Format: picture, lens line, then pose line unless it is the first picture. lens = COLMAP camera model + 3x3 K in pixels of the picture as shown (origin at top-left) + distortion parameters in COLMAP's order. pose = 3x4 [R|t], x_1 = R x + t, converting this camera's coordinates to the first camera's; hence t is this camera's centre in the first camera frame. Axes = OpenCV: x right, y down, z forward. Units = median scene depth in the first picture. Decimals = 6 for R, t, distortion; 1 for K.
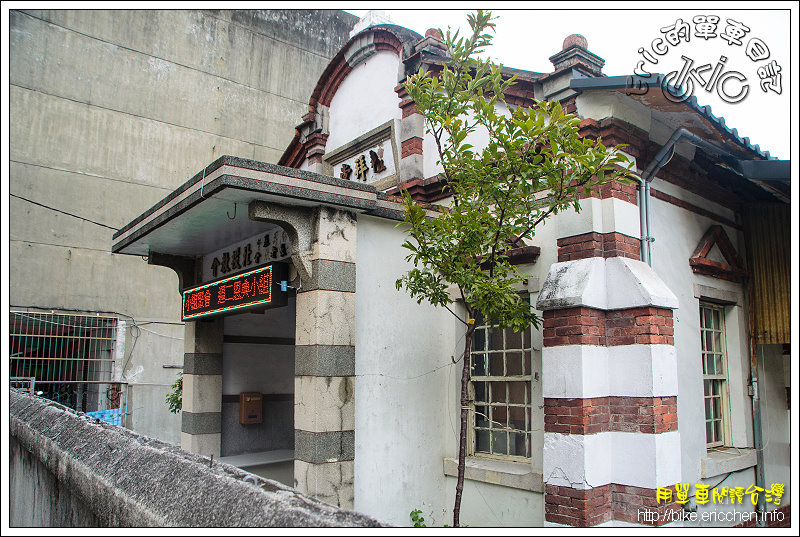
lens RADIAL K [[643.5, 0, 400.0], [0, 643.5, 268.5], [0, 0, 1]] dist [-0.145957, 0.190406]
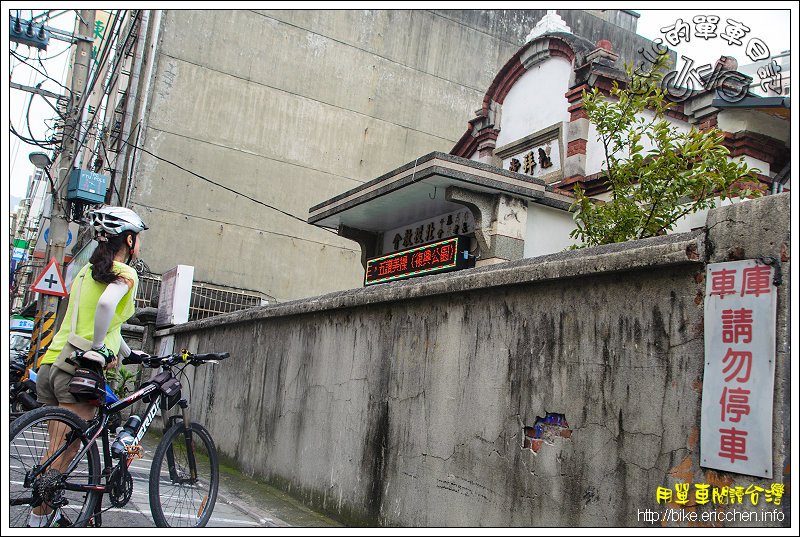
lens RADIAL K [[806.6, 0, 400.0], [0, 806.6, 268.5], [0, 0, 1]] dist [-0.000576, 0.000089]
pose [[0.980127, 0.071561, -0.185015, -0.007987], [-0.074139, 0.997223, -0.007049, 0.052032], [0.183997, 0.020625, 0.982710, -0.409594]]
